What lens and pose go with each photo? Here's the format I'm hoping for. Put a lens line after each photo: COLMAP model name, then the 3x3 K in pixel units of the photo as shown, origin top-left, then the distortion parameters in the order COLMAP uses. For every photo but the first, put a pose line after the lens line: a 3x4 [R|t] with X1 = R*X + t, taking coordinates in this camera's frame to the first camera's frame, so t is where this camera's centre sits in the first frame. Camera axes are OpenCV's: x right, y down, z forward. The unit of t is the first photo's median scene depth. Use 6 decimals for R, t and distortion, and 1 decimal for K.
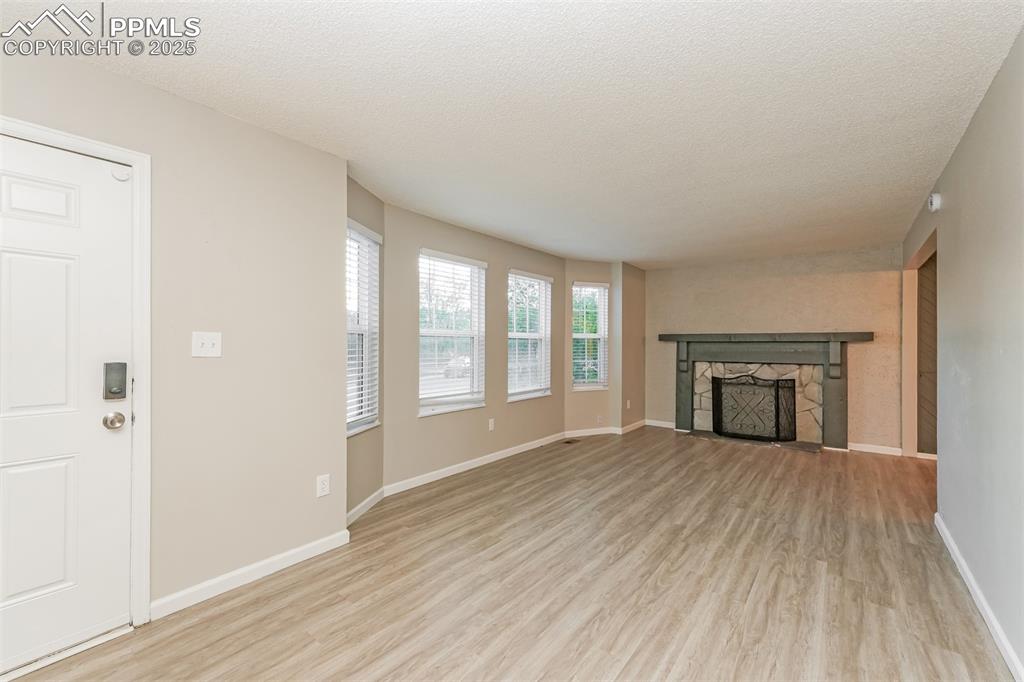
lens RADIAL K [[433.9, 0, 503.5], [0, 433.9, 340.1], [0, 0, 1]] dist [0.004625, 0.000879]
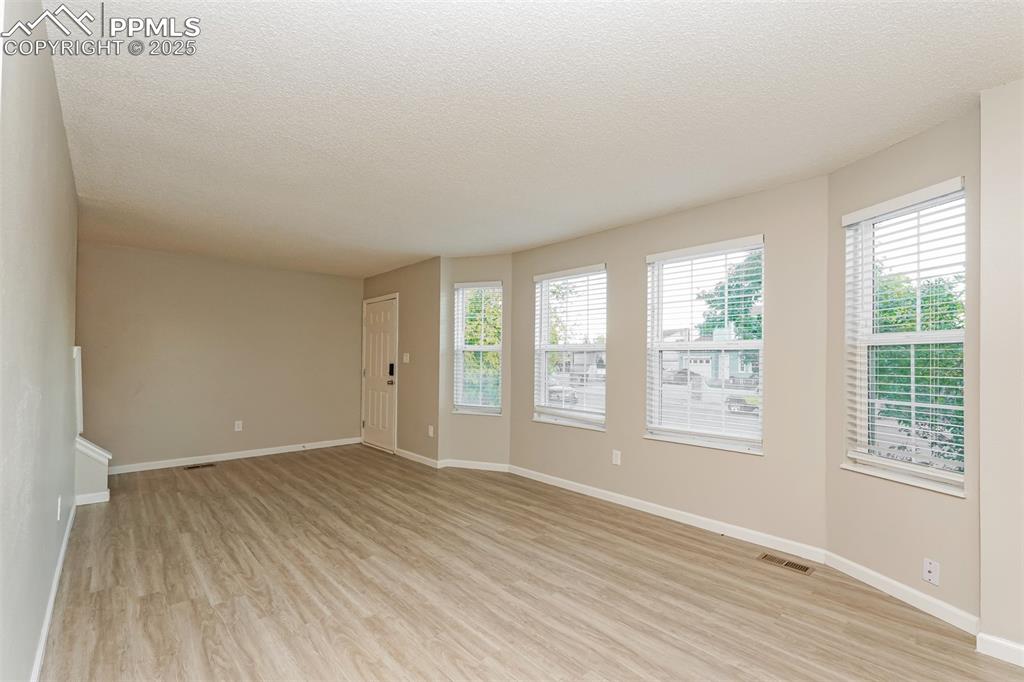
lens RADIAL K [[433.9, 0, 505.3], [0, 433.9, 349.7], [0, 0, 1]] dist [0.004625, 0.000879]
pose [[-0.157714, -0.022335, -0.987232, 1.217453], [0.001759, 0.999736, -0.022899, 0.015206], [0.987483, -0.005348, -0.157633, 1.376405]]
